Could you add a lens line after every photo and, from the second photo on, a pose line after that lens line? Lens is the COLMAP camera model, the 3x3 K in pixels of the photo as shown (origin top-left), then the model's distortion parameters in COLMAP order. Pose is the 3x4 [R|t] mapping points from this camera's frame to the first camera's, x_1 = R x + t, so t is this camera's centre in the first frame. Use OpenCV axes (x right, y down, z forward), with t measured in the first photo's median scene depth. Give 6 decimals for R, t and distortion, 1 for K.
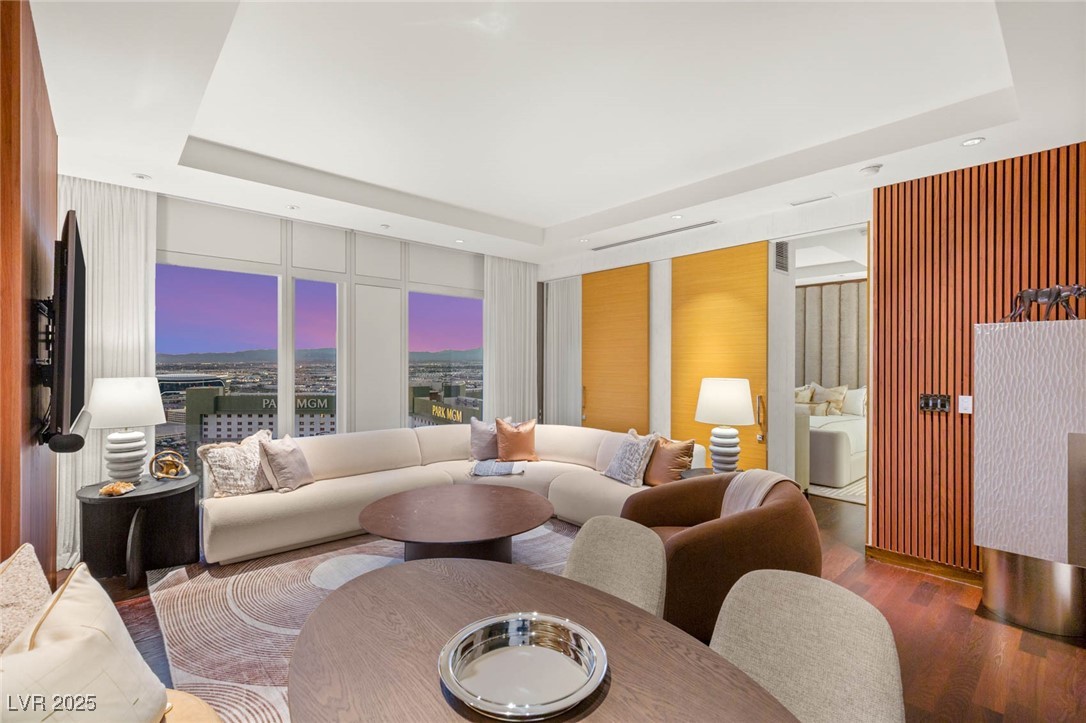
lens RADIAL K [[489.9, 0, 543.0], [0, 489.9, 361.5], [0, 0, 1]] dist [0.004866, 0.001178]
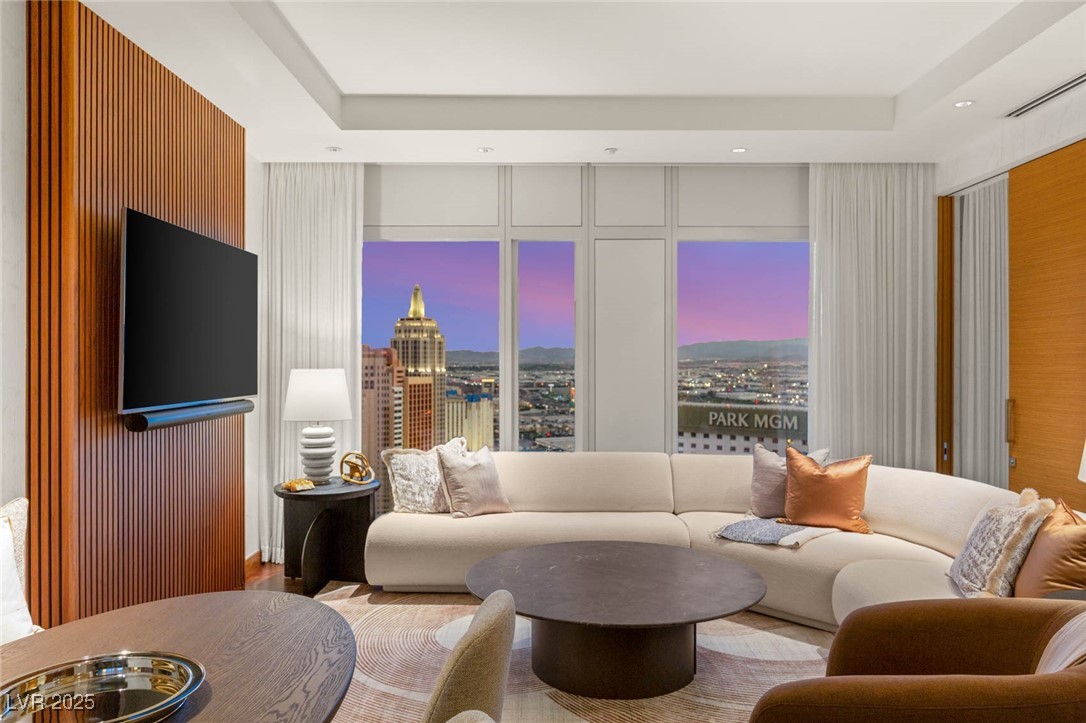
lens RADIAL K [[794.5, 0, 540.2], [0, 794.5, 354.8], [0, 0, 1]] dist [0.001722, -0.000511]
pose [[0.736875, -0.006381, -0.675999, 0.357479], [0.003747, 0.999979, -0.005354, 0.012223], [0.676019, 0.001412, 0.736883, 0.130156]]
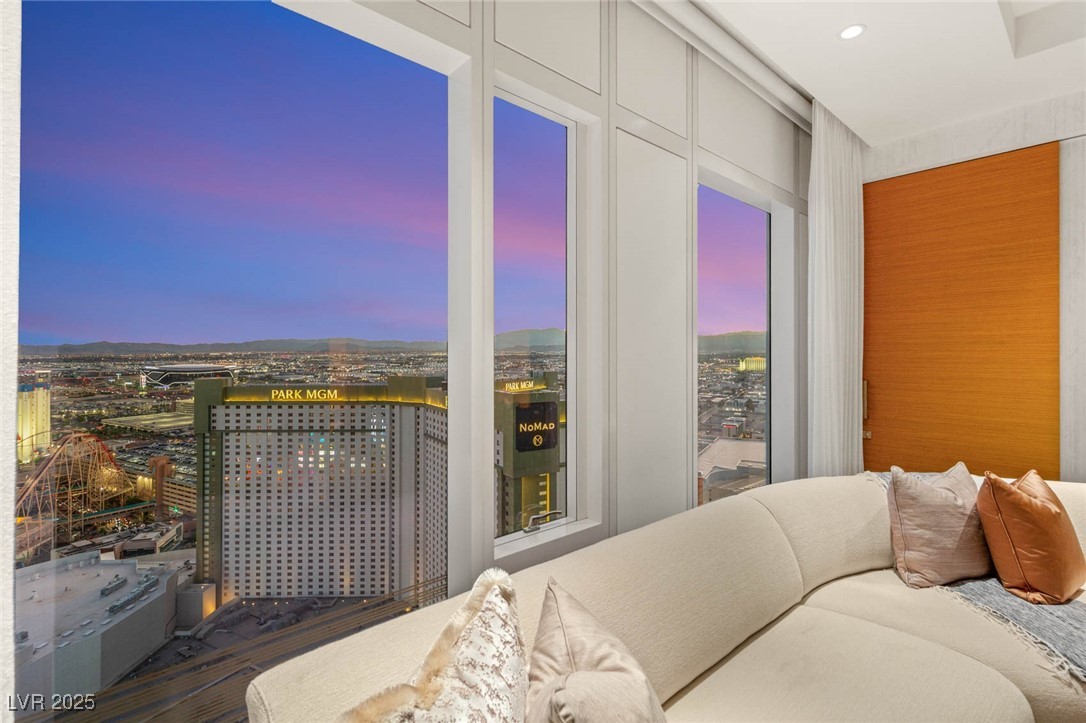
lens RADIAL K [[489.9, 0, 543.0], [0, 489.9, 361.5], [0, 0, 1]] dist [0.004866, 0.001178]
pose [[0.999954, -0.001351, -0.009544, -0.488094], [0.001544, 0.999793, 0.020269, 0.020683], [0.009515, -0.020283, 0.999749, 0.675239]]
